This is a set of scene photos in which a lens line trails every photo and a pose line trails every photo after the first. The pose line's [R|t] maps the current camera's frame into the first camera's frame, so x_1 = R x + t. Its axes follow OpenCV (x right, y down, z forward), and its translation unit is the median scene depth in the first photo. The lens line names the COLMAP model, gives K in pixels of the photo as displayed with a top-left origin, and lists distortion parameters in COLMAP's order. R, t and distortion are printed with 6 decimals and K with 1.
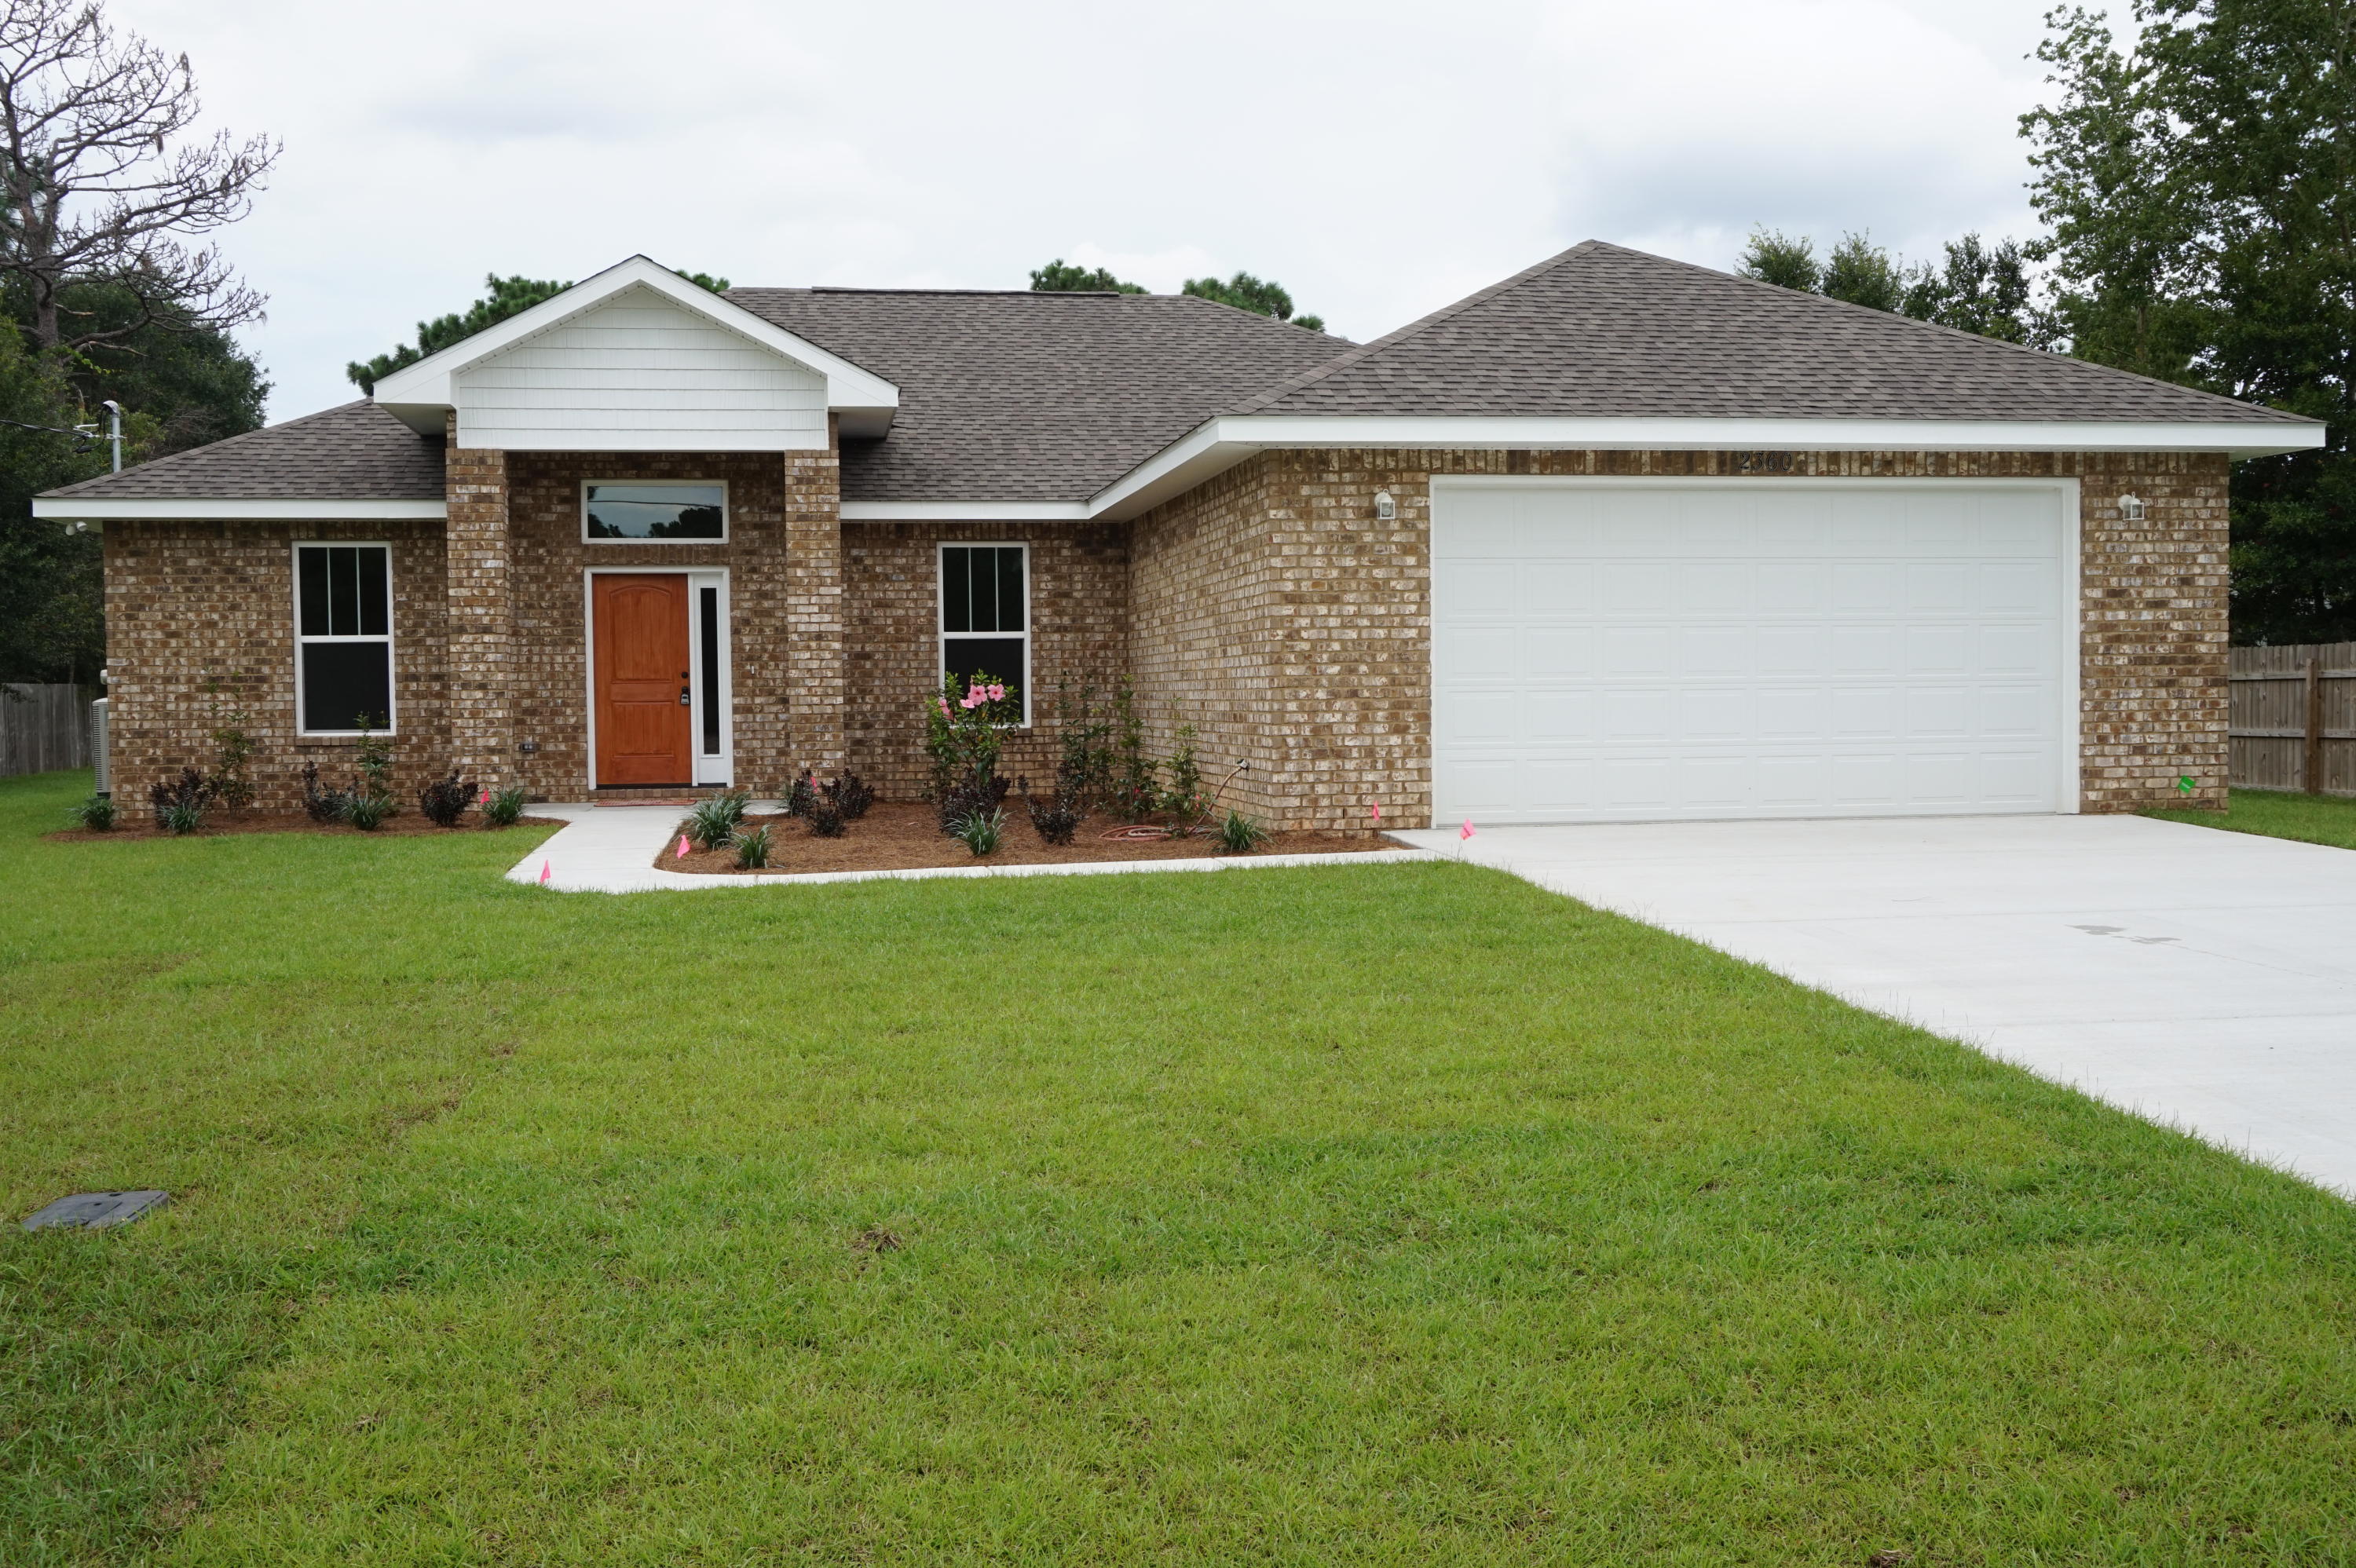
lens RADIAL K [[2291.7, 0, 1172.6], [0, 2291.7, 777.2], [0, 0, 1]] dist [0.000141, 0.000000]
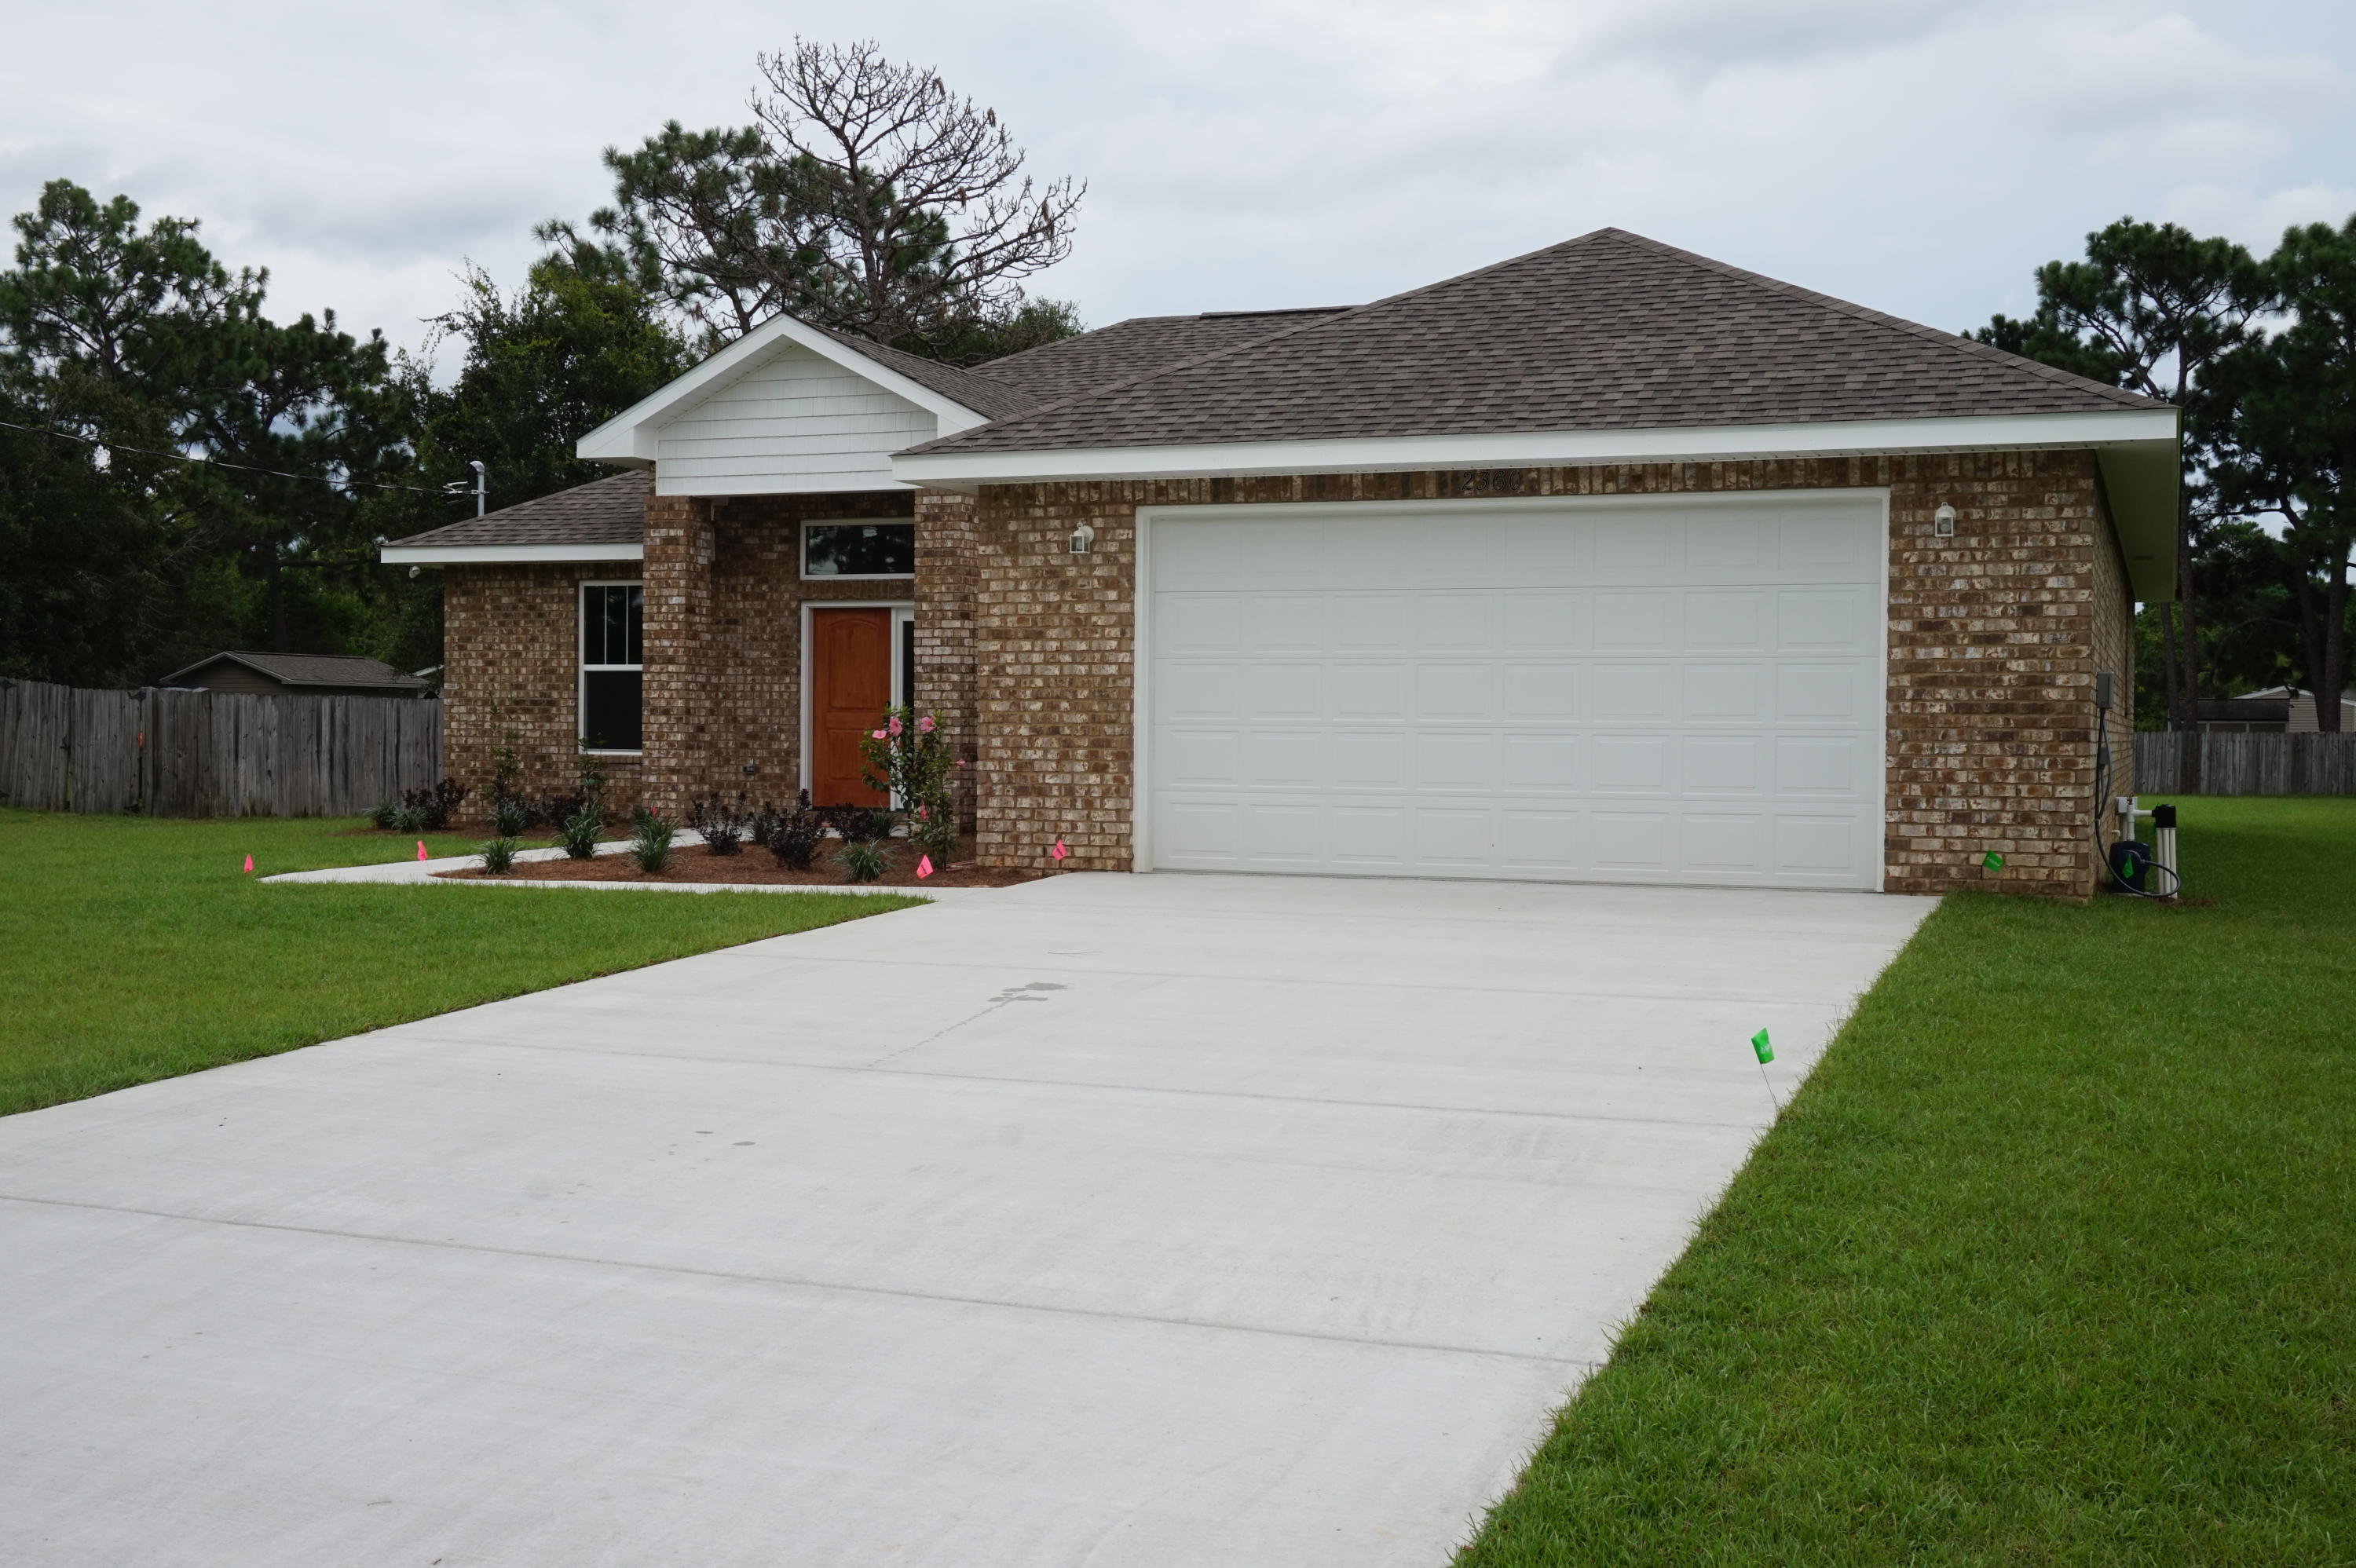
lens RADIAL K [[2579.0, 0, 1184.2], [0, 2579.0, 783.2], [0, 0, 1]] dist [0.036633, 0.000000]
pose [[0.864408, 0.028421, -0.501987, 0.526968], [-0.035878, 0.999343, -0.005200, -0.007766], [0.501509, 0.022505, 0.864860, 0.053403]]
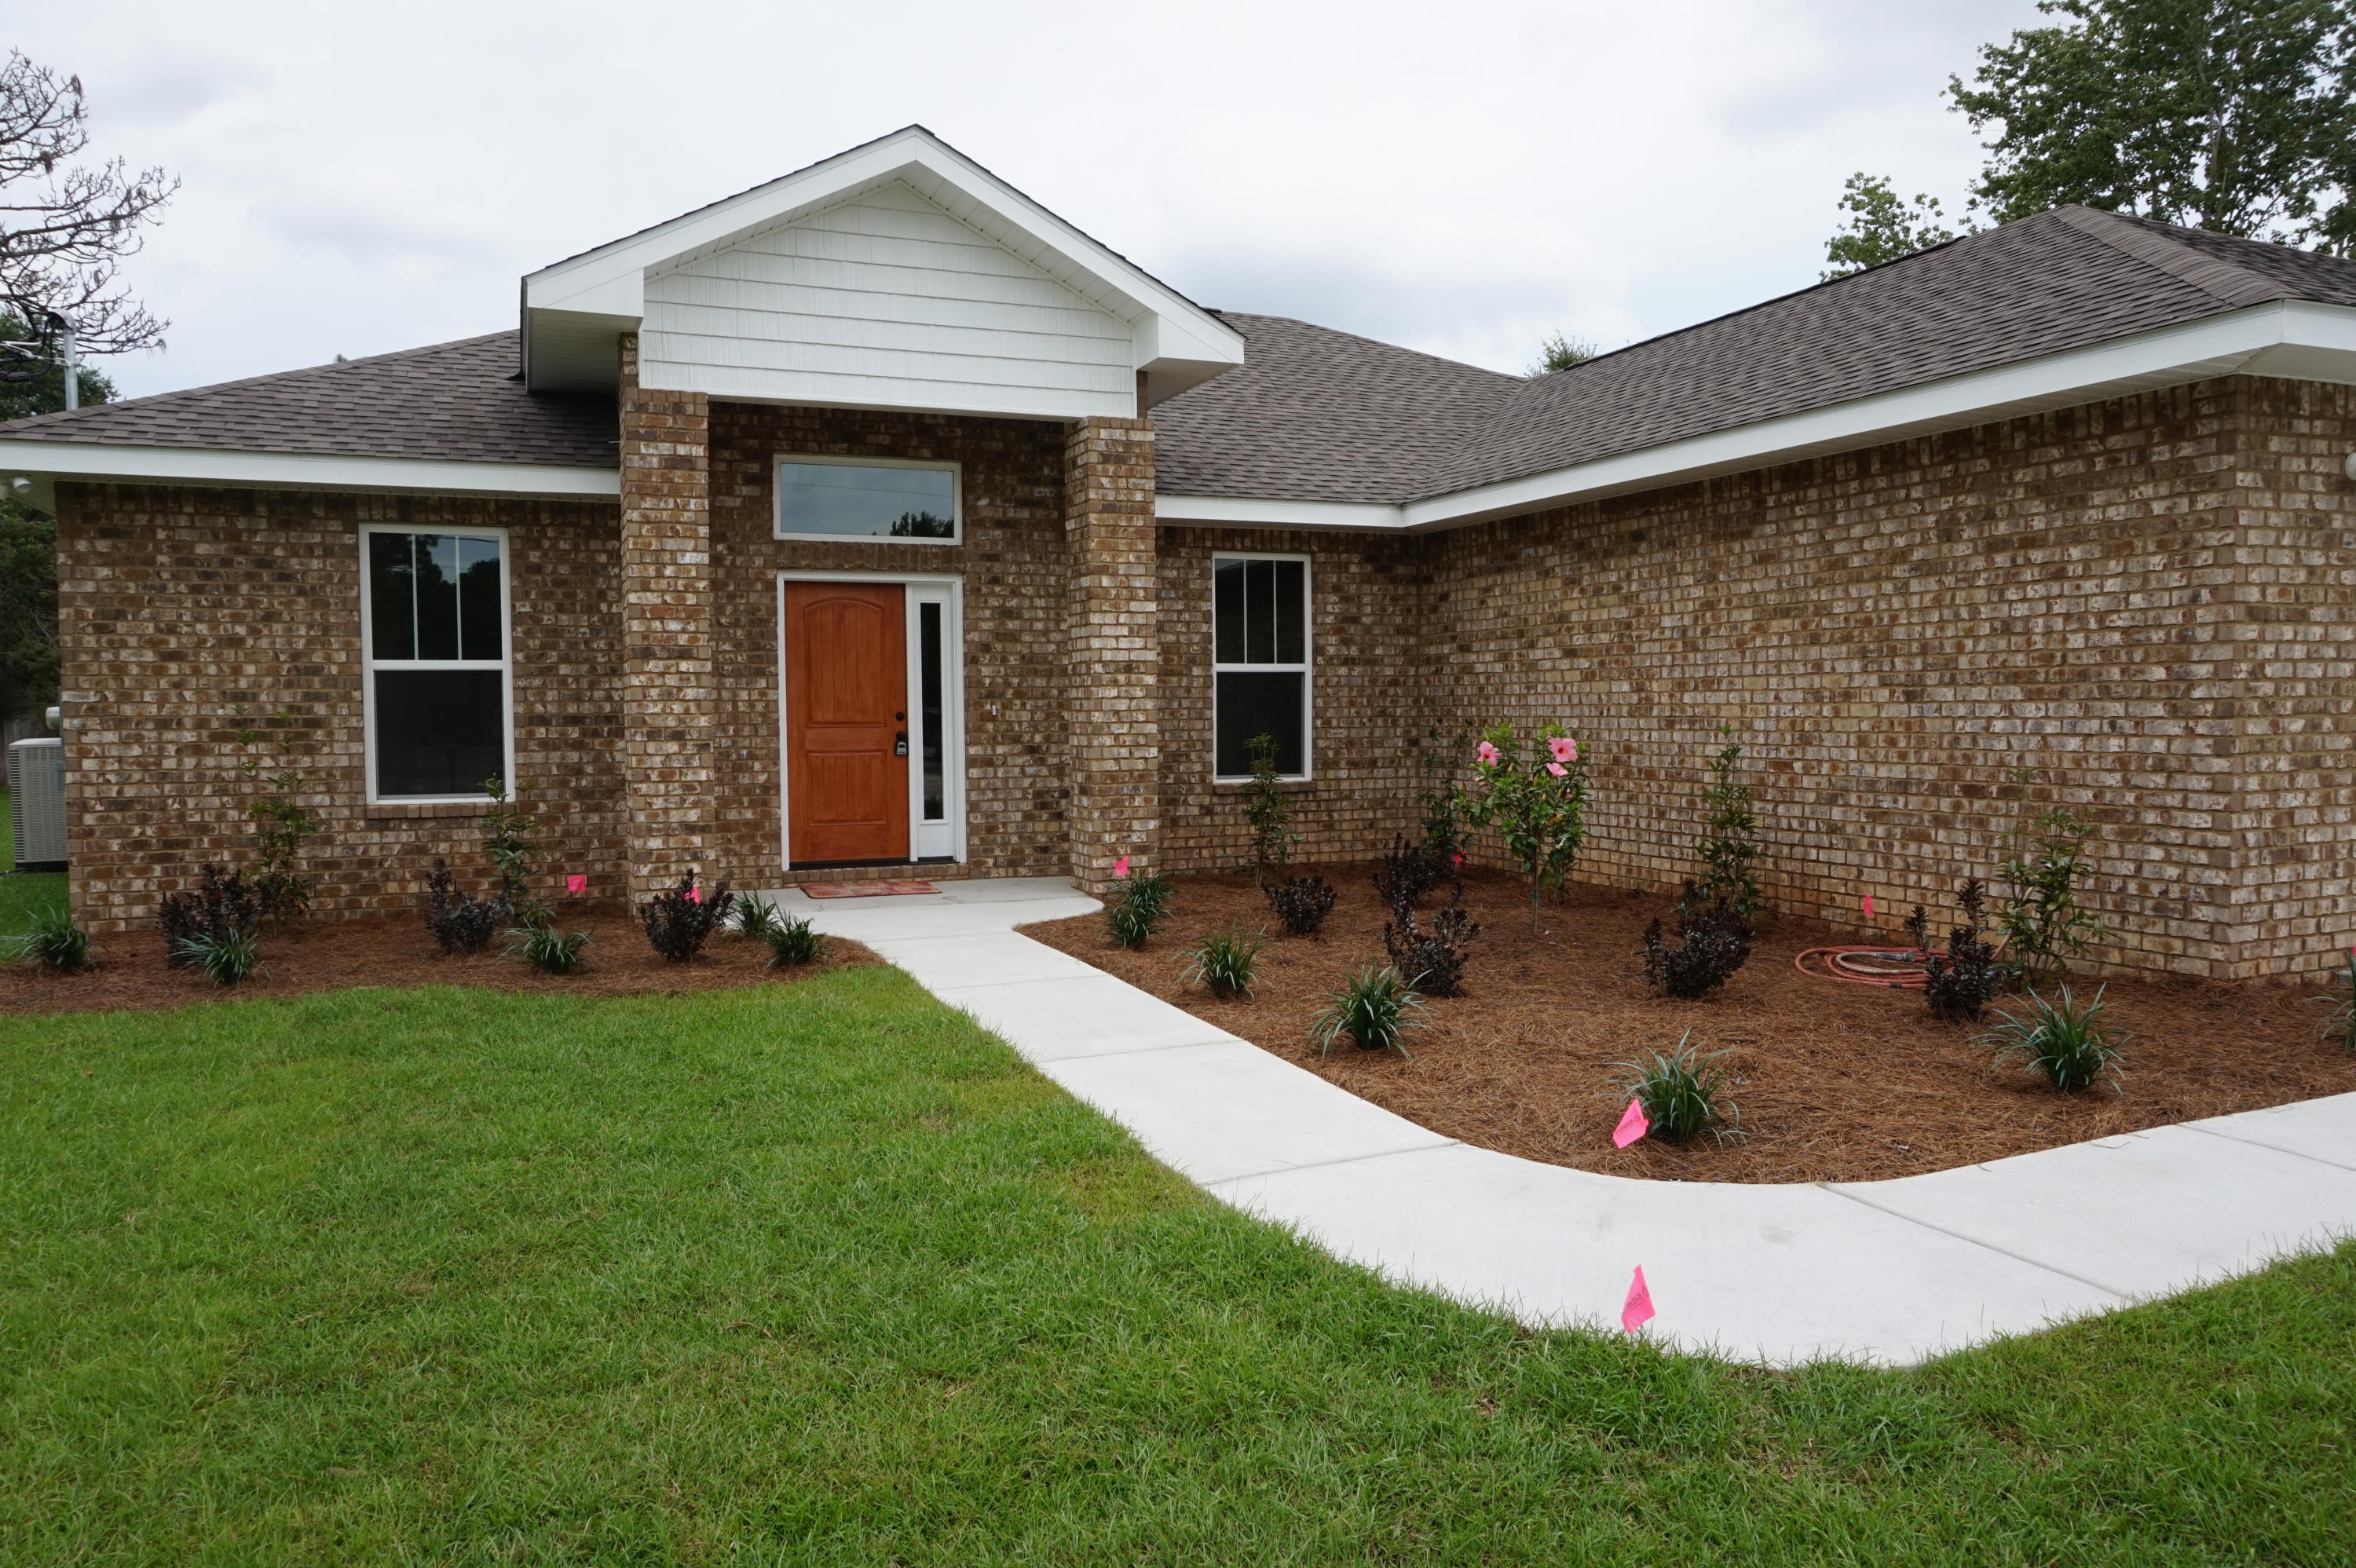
lens RADIAL K [[1583.0, 0, 1176.4], [0, 1583.0, 772.3], [0, 0, 1]] dist [-0.040991, 0.033198]
pose [[0.973616, -0.005436, 0.228126, -0.258916], [0.005379, 0.999985, 0.000873, -0.027556], [-0.228127, 0.000377, 0.973631, 0.495036]]
